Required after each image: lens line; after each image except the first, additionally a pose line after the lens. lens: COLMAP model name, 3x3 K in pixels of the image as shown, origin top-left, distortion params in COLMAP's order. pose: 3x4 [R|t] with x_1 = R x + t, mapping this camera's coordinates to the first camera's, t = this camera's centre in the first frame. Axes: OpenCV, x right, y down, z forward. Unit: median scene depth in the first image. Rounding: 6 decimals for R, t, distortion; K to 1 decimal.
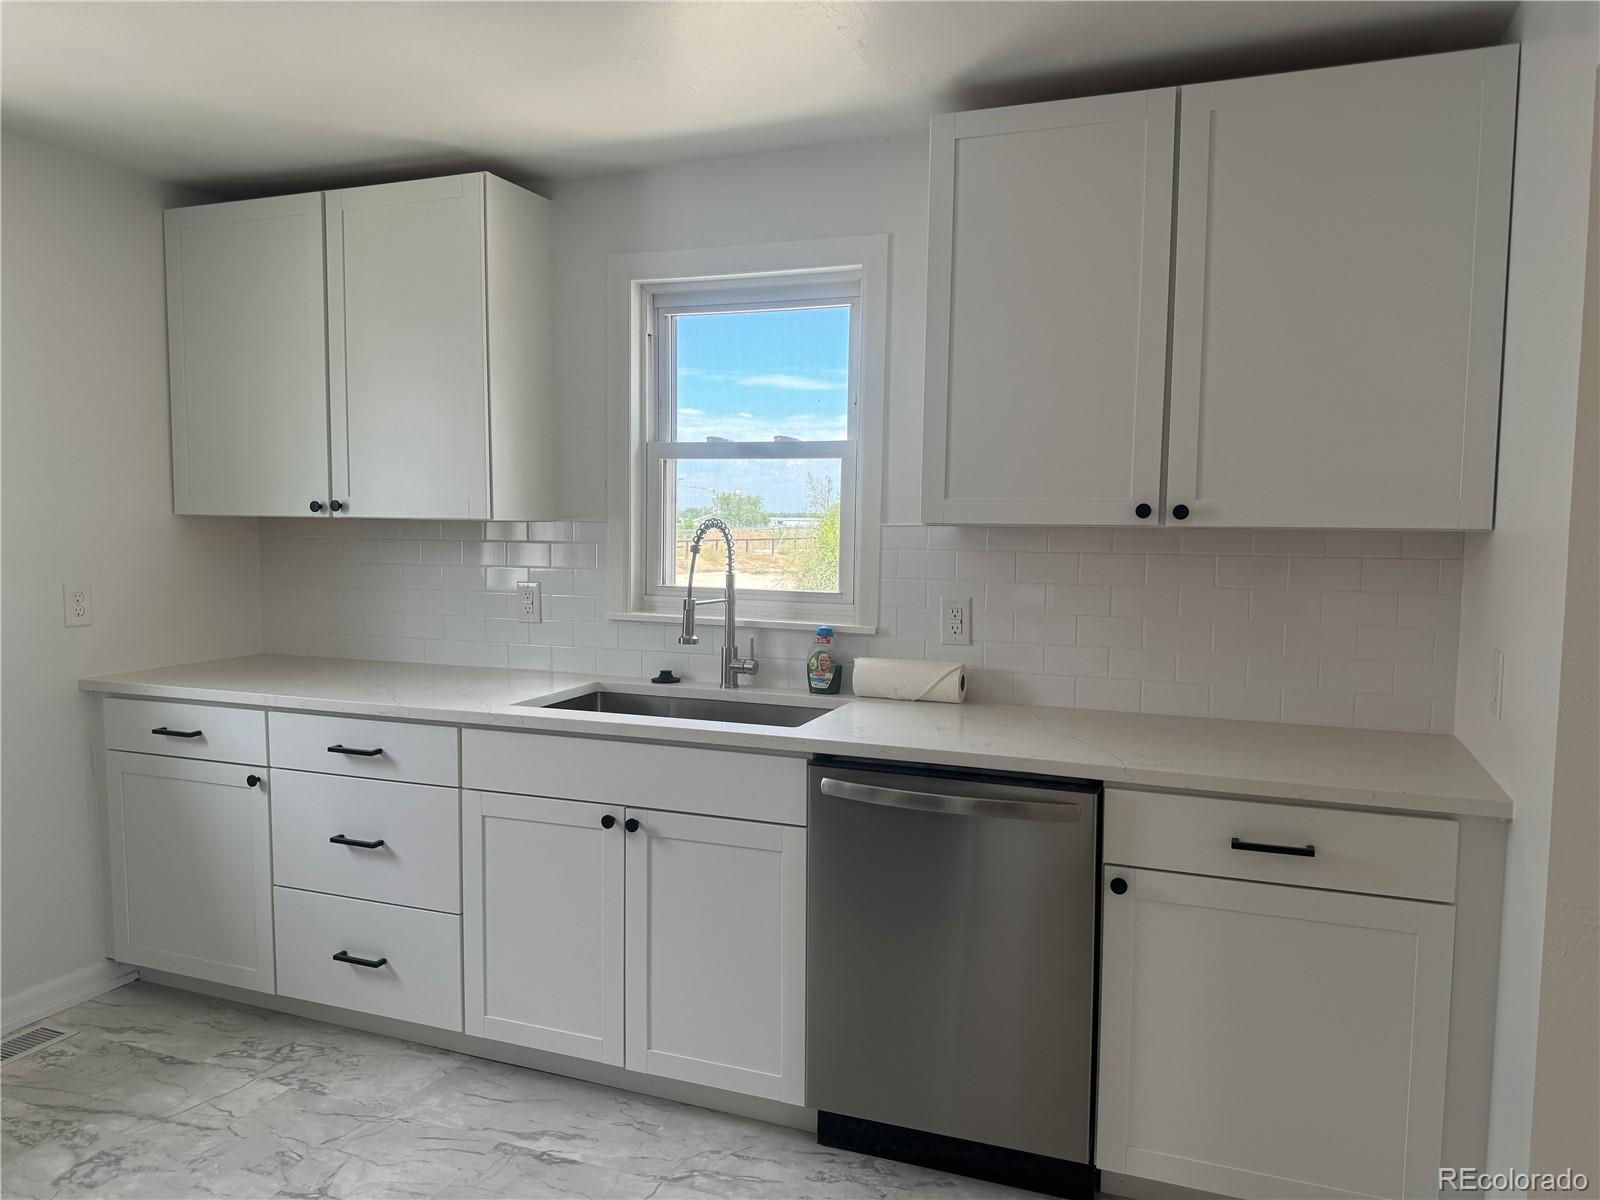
lens RADIAL K [[1120.3, 0, 800.0], [0, 1120.3, 600.0], [0, 0, 1]] dist [0.060329, -0.065949]
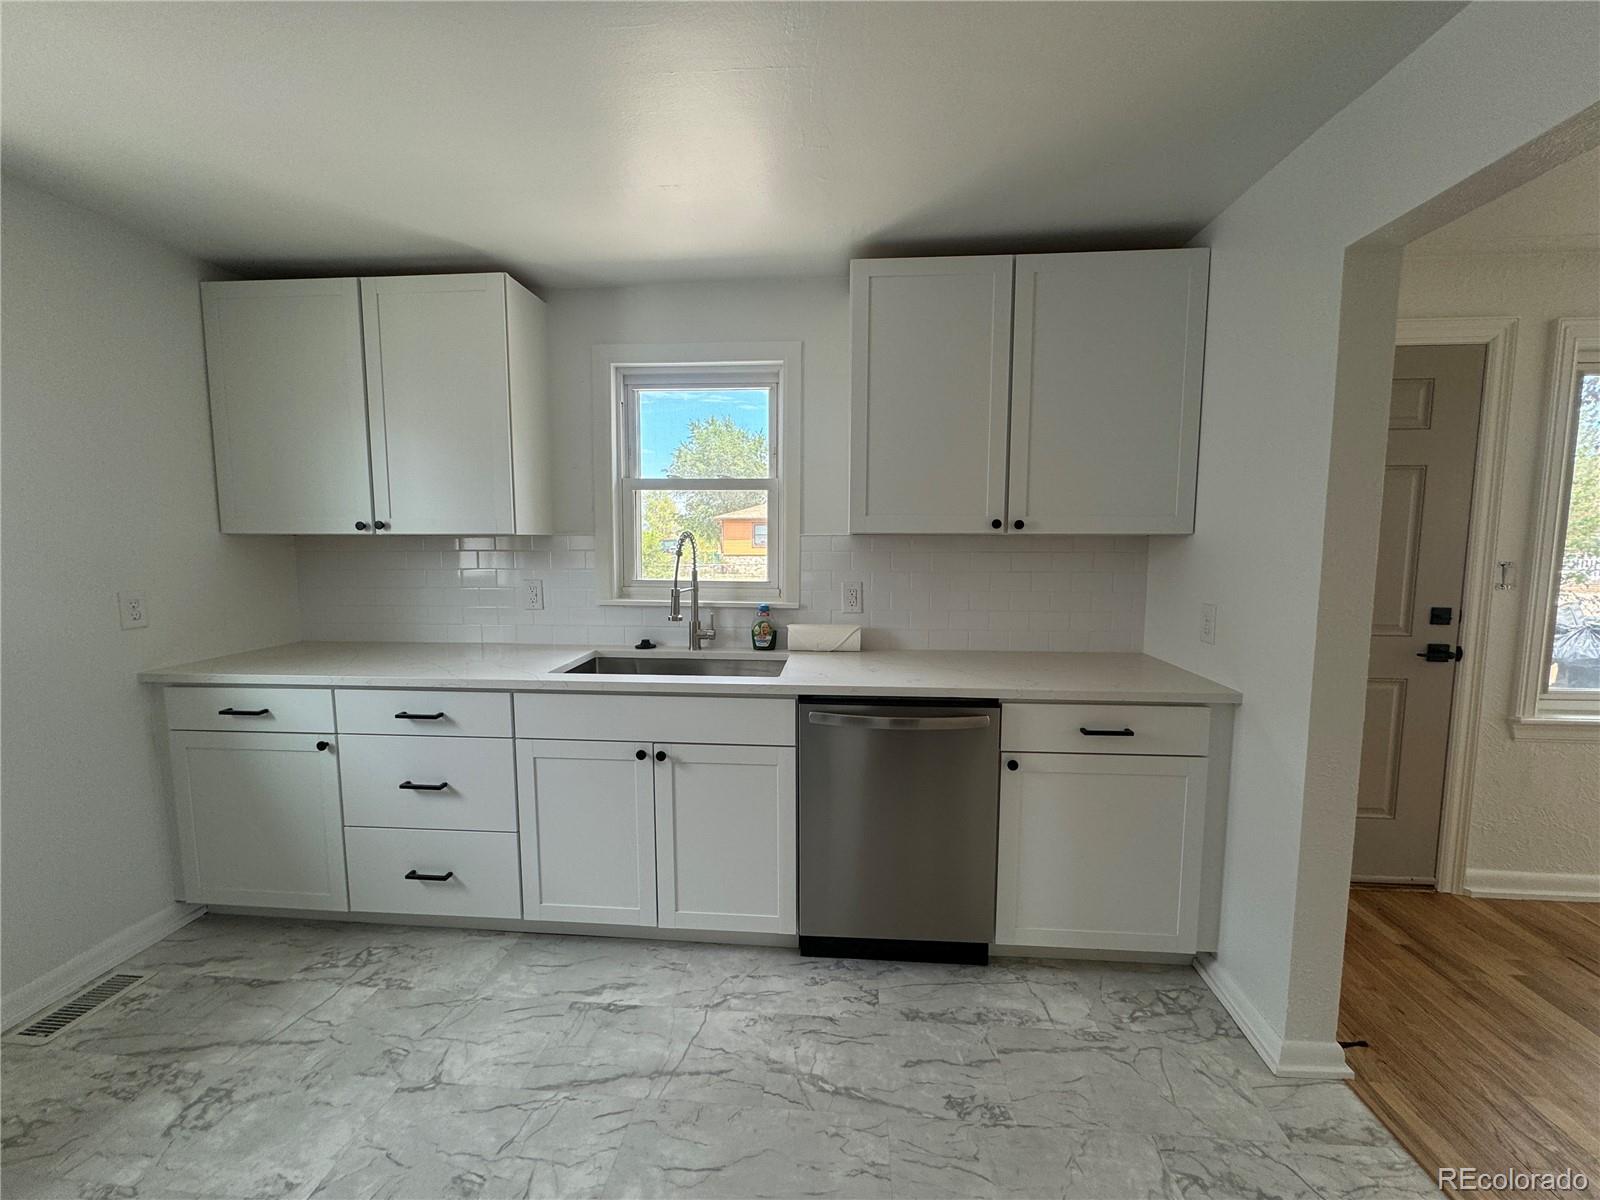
lens RADIAL K [[636.9, 0, 797.1], [0, 636.9, 595.4], [0, 0, 1]] dist [0.010910, -0.003955]
pose [[0.958213, -0.034297, 0.283990, -0.181354], [0.029560, 0.999343, 0.020950, -0.005209], [-0.284523, -0.011680, 0.958598, 0.183510]]
